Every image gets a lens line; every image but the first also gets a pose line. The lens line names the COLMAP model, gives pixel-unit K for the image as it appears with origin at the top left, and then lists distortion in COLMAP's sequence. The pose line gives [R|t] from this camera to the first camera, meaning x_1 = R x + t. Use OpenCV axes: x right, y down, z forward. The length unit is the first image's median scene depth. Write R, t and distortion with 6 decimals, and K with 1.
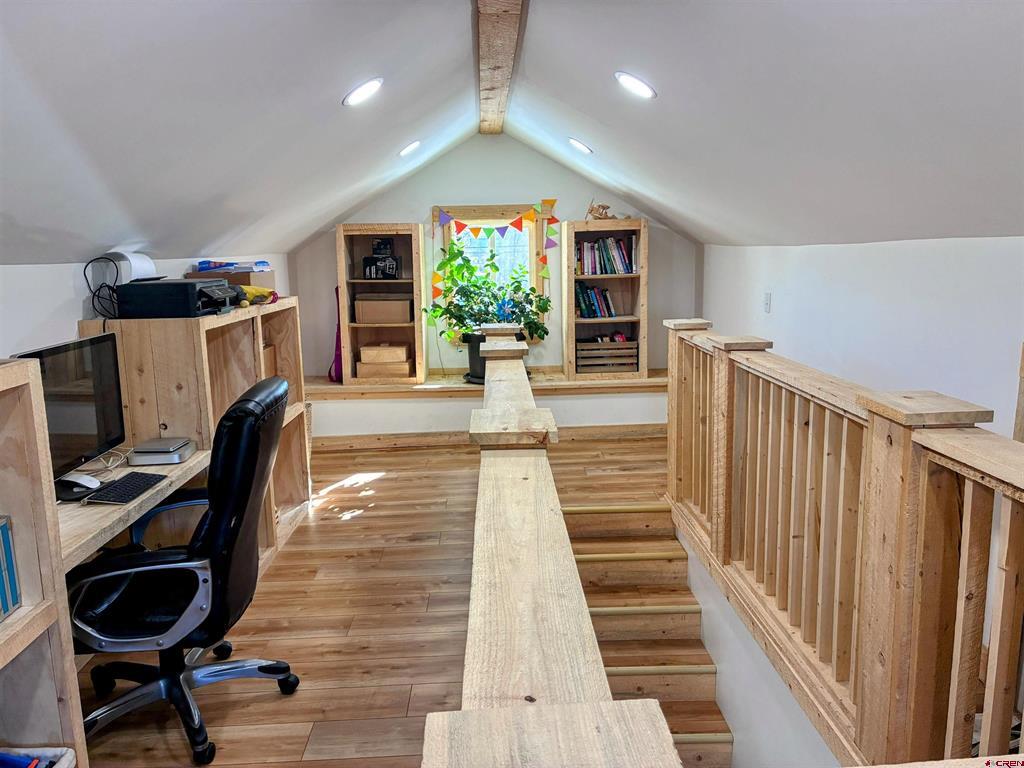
lens RADIAL K [[780.1, 0, 514.3], [0, 780.1, 381.2], [0, 0, 1]] dist [-0.003672, -0.000979]
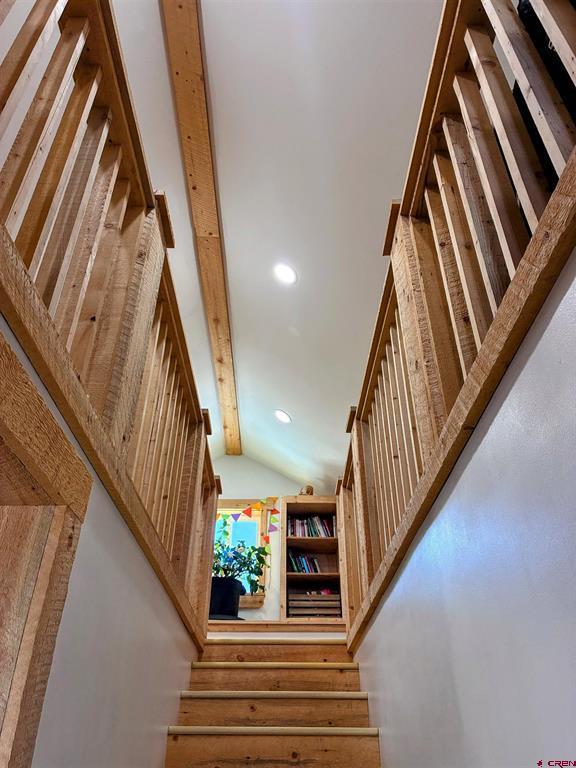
lens RADIAL K [[585.1, 0, 287.1], [0, 585.1, 382.2], [0, 0, 1]] dist [-0.003672, -0.000979]
pose [[0.999420, 0.008537, -0.032959, 0.104709], [-0.029106, 0.716485, -0.696995, 0.342350], [0.017664, 0.697550, 0.716318, 0.134109]]
